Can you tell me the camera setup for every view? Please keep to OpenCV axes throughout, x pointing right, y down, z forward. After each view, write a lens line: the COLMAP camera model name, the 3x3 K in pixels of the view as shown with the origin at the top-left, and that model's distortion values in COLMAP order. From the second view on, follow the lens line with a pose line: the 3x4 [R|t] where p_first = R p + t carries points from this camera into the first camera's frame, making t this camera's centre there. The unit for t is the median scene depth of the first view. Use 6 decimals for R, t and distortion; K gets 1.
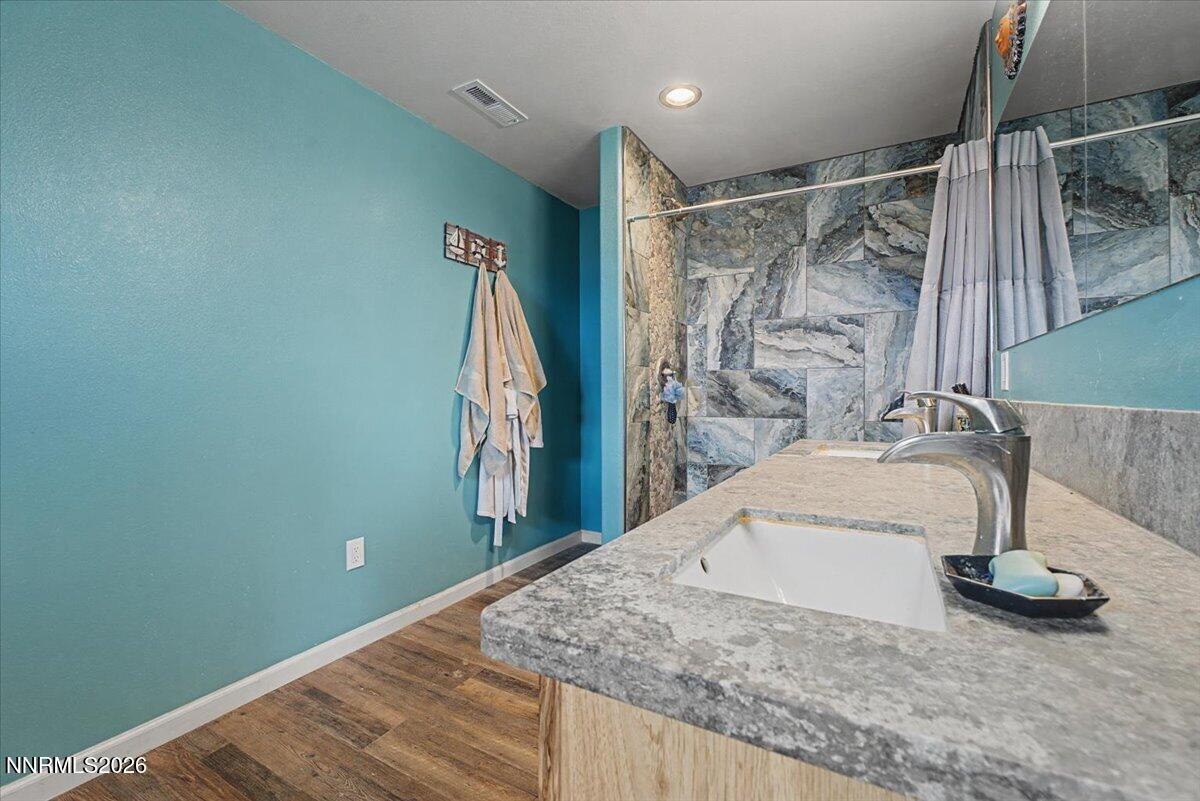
lens RADIAL K [[489.9, 0, 601.0], [0, 489.9, 387.4], [0, 0, 1]] dist [-0.003474, 0.000757]
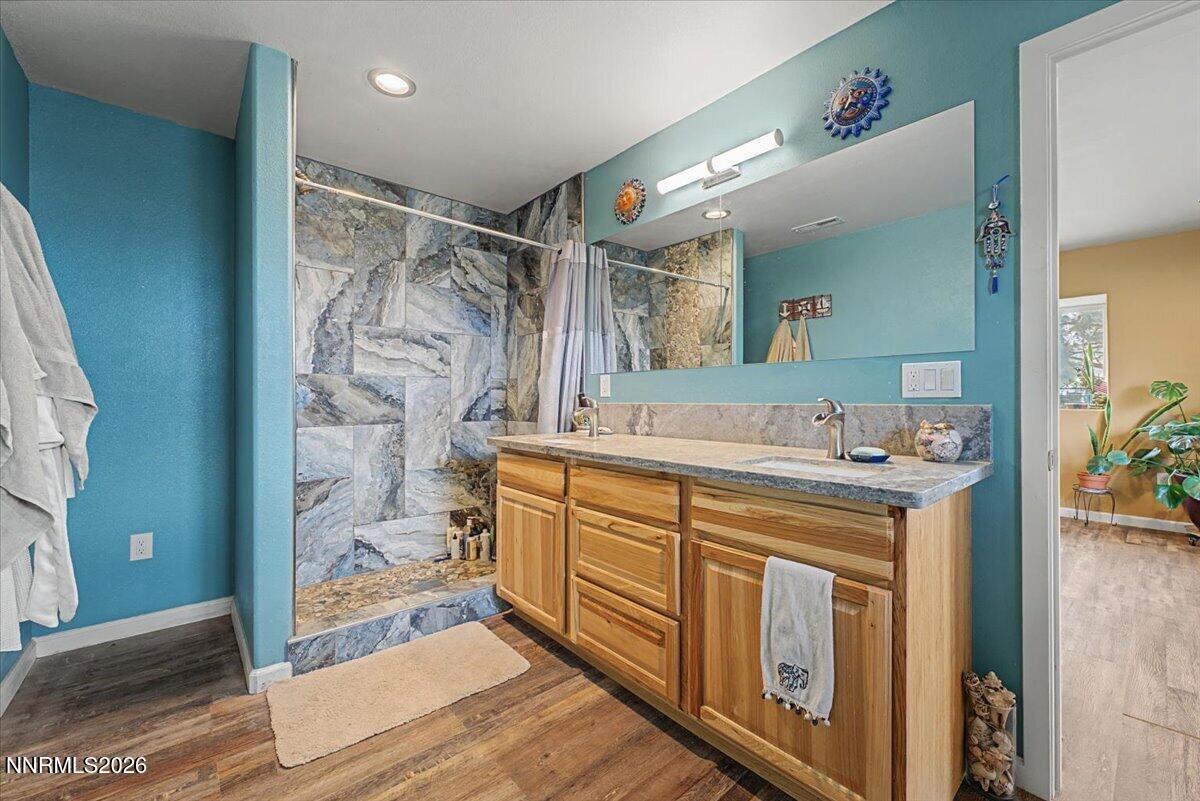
lens RADIAL K [[489.9, 0, 598.1], [0, 489.9, 402.3], [0, 0, 1]] dist [-0.003474, 0.000757]
pose [[0.345273, -0.006628, 0.938479, -0.439799], [-0.002022, 0.999967, 0.007806, 0.008549], [-0.938500, -0.004593, 0.345248, 0.222936]]
